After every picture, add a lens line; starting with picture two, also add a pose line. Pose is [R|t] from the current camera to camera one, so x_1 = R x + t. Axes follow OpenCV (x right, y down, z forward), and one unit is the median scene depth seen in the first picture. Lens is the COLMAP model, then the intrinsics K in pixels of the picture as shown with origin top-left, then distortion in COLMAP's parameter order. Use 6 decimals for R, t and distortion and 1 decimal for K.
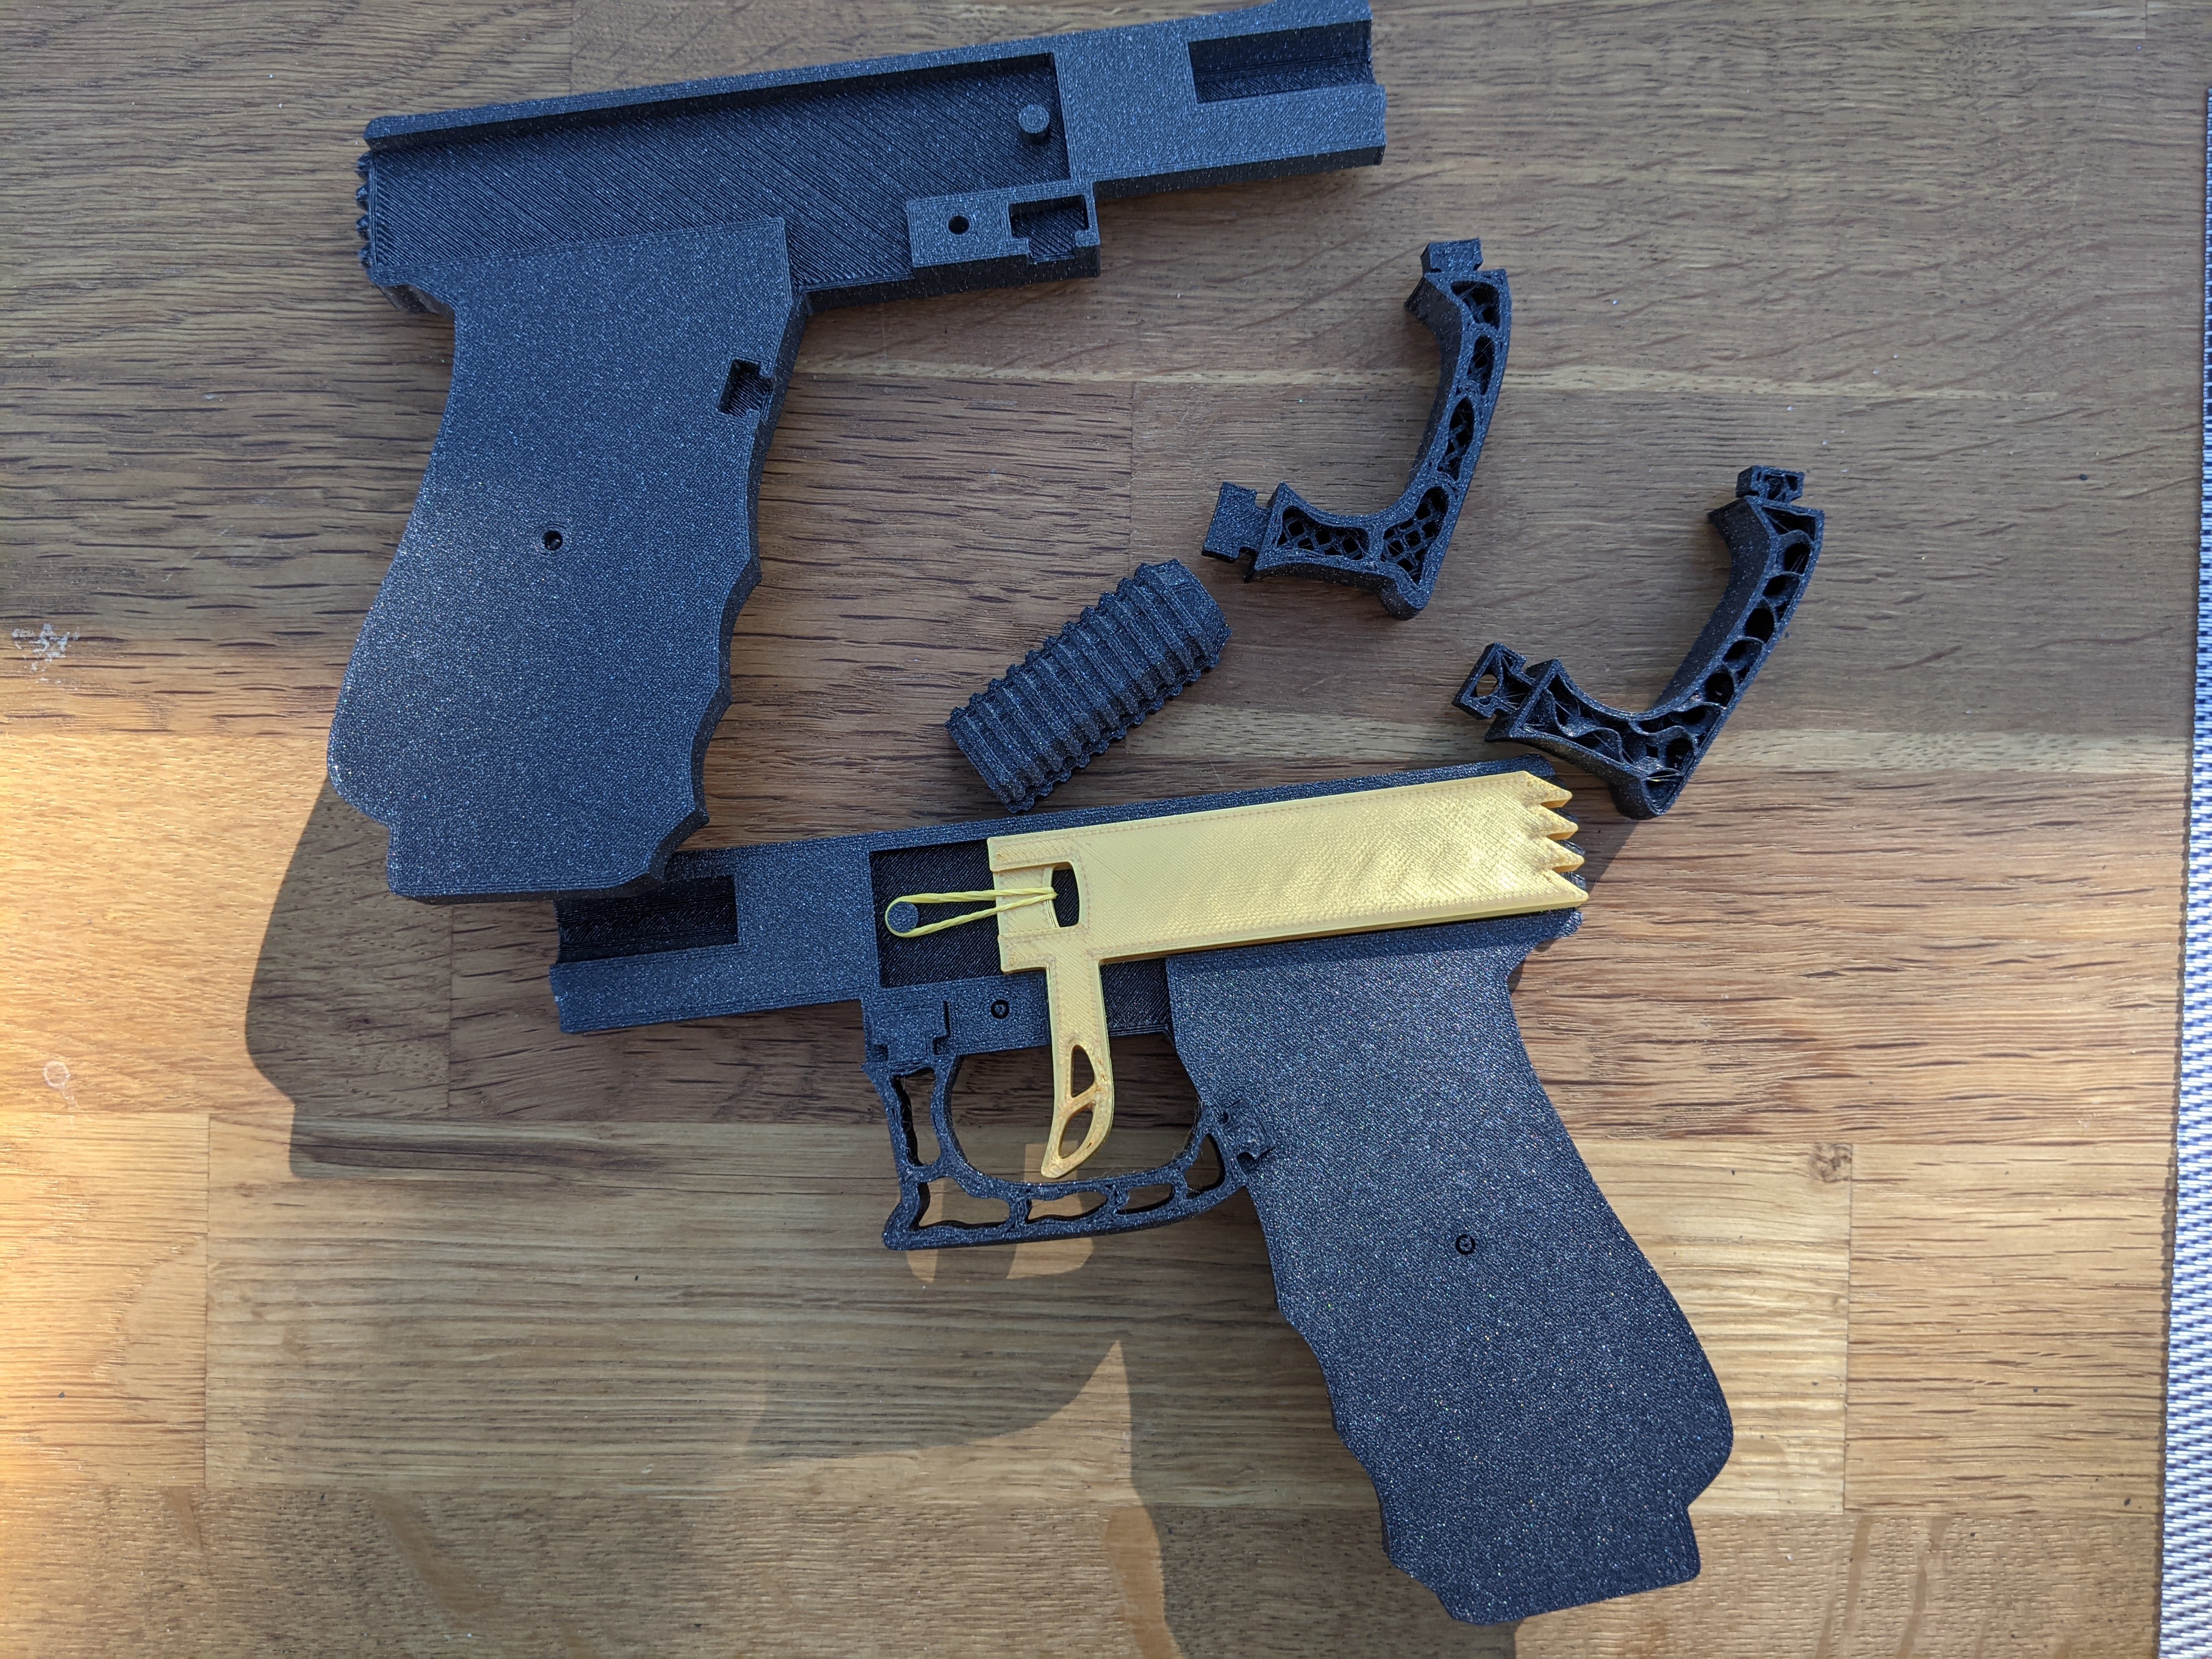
lens RADIAL K [[2473.2, 0, 1078.8], [0, 2473.2, 711.6], [0, 0, 1]] dist [0.144544, -0.567285]
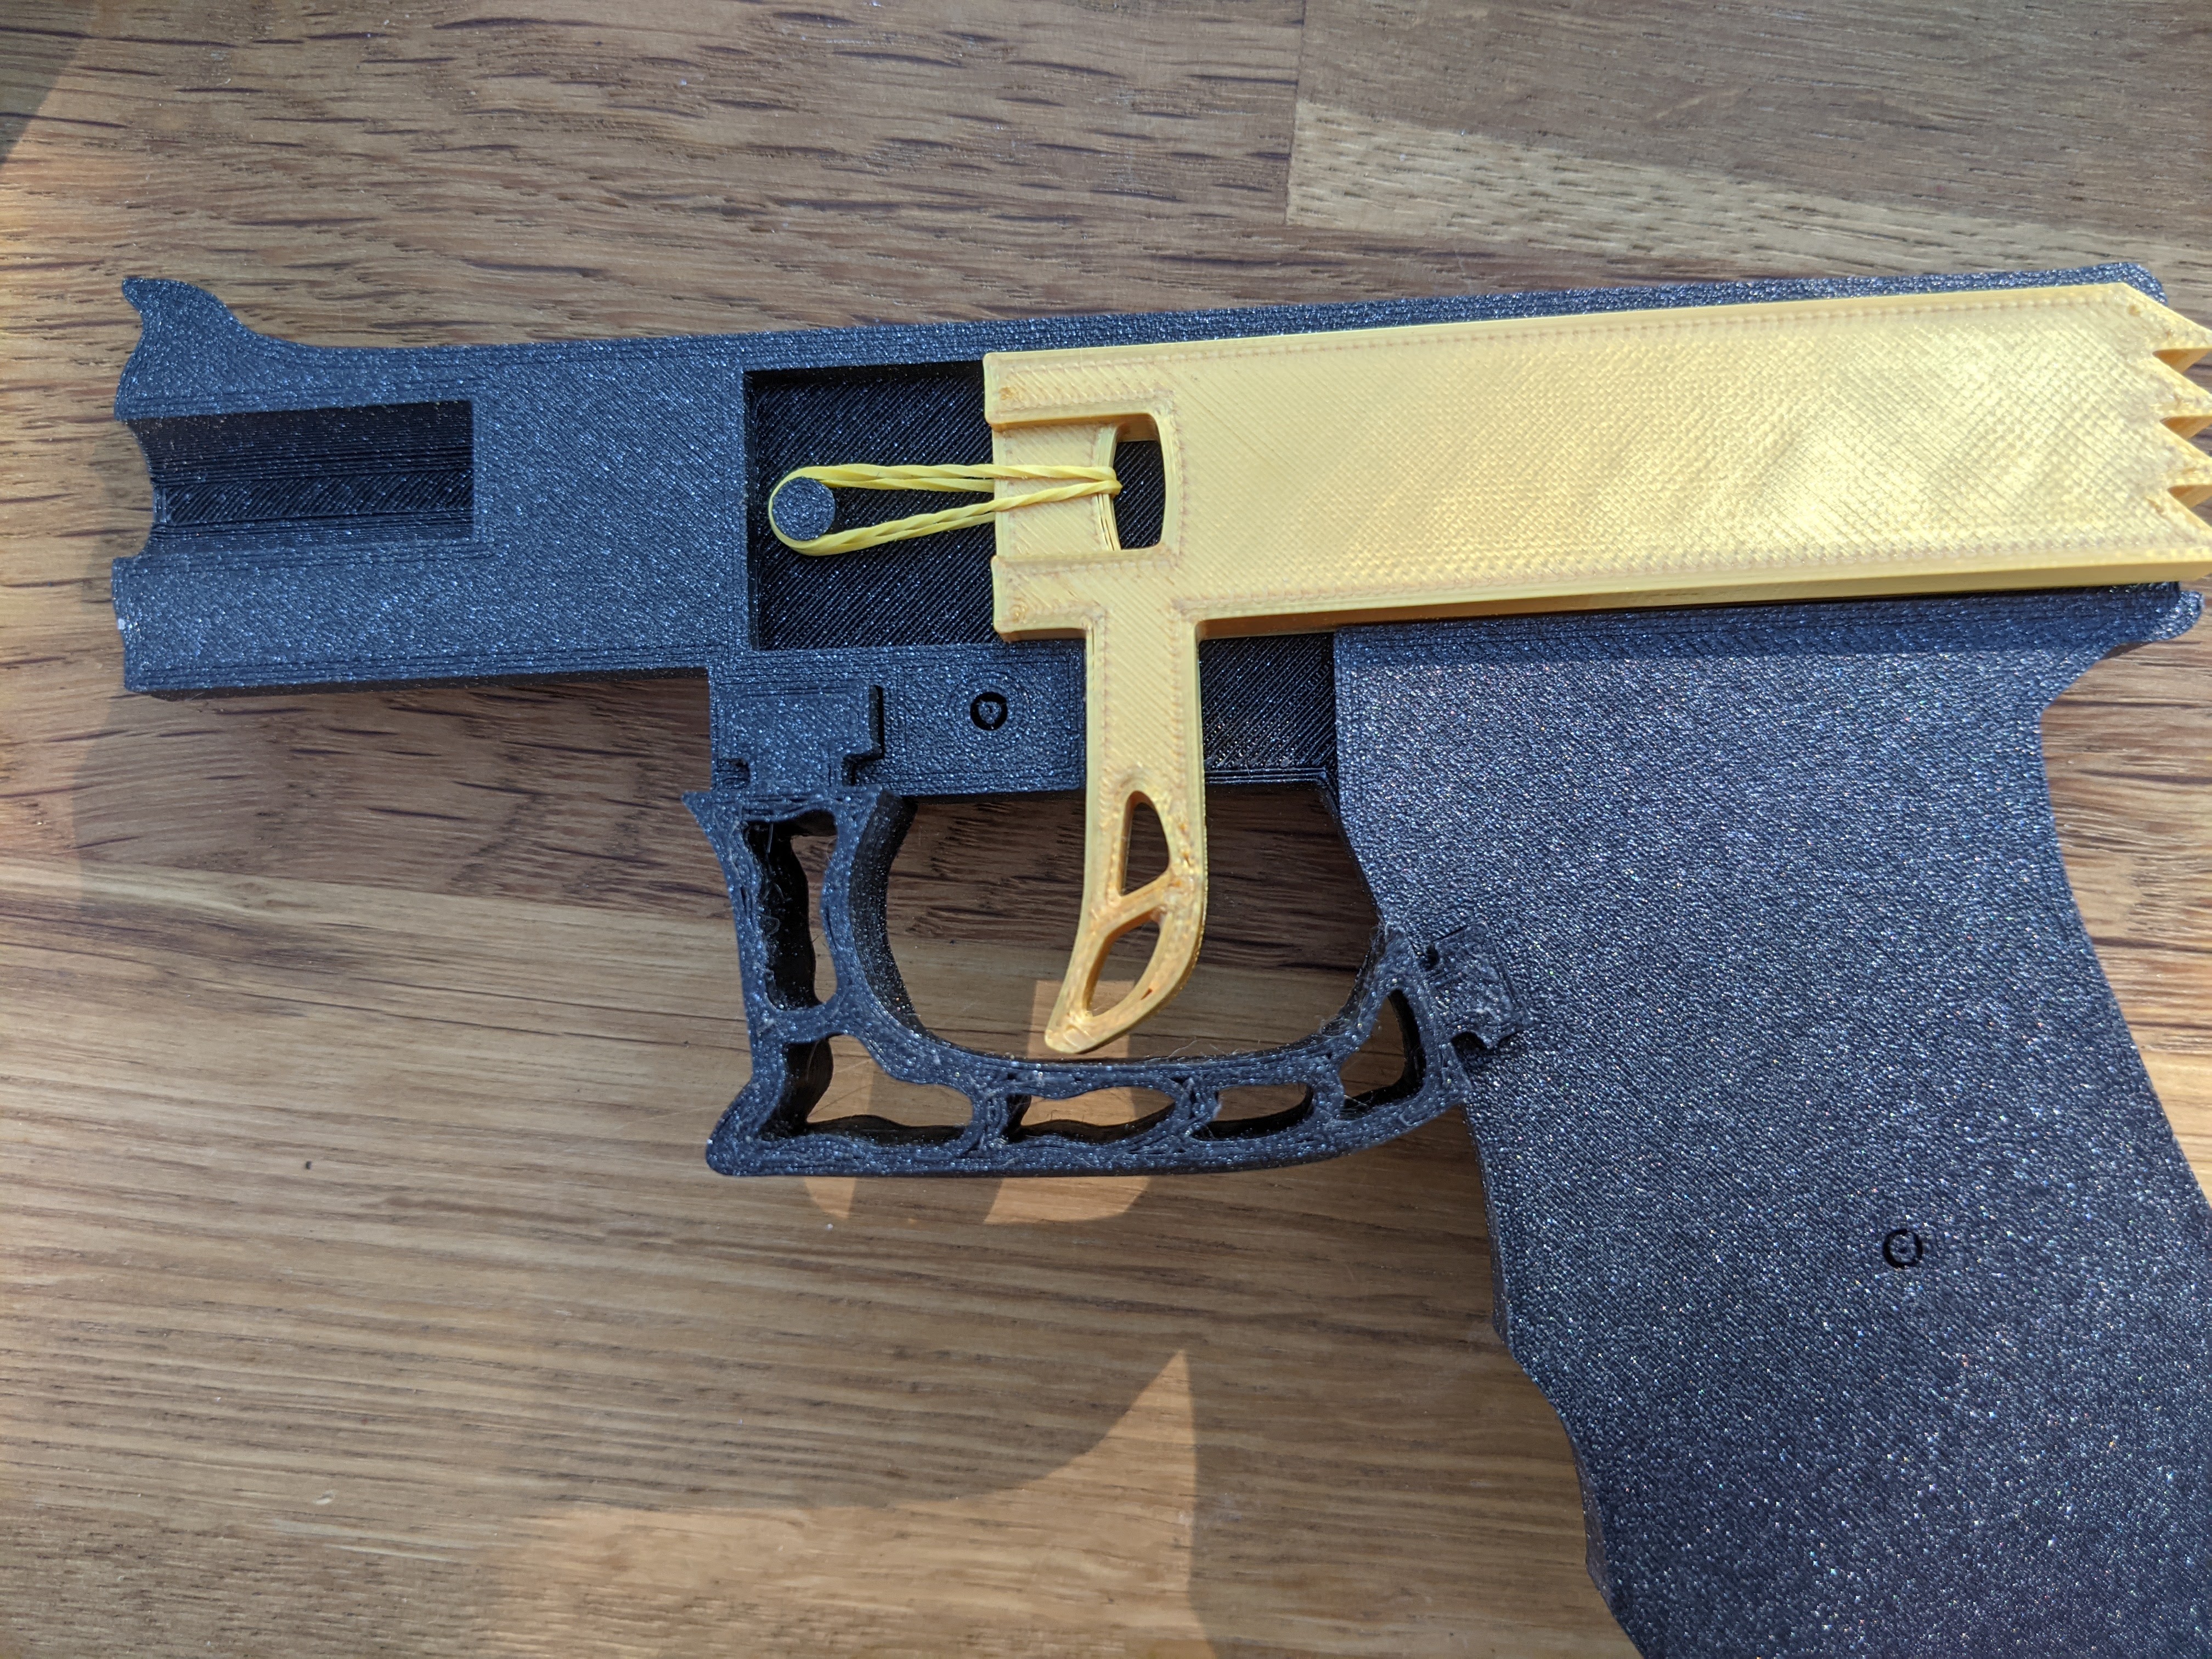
lens RADIAL K [[1664.5, 0, 1175.0], [0, 1664.5, 876.1], [0, 0, 1]] dist [0.007253, -0.053762]
pose [[0.996988, 0.074147, -0.022756, 0.014602], [-0.071001, 0.990592, 0.116986, 0.109226], [0.031216, -0.115018, 0.992873, 0.654779]]
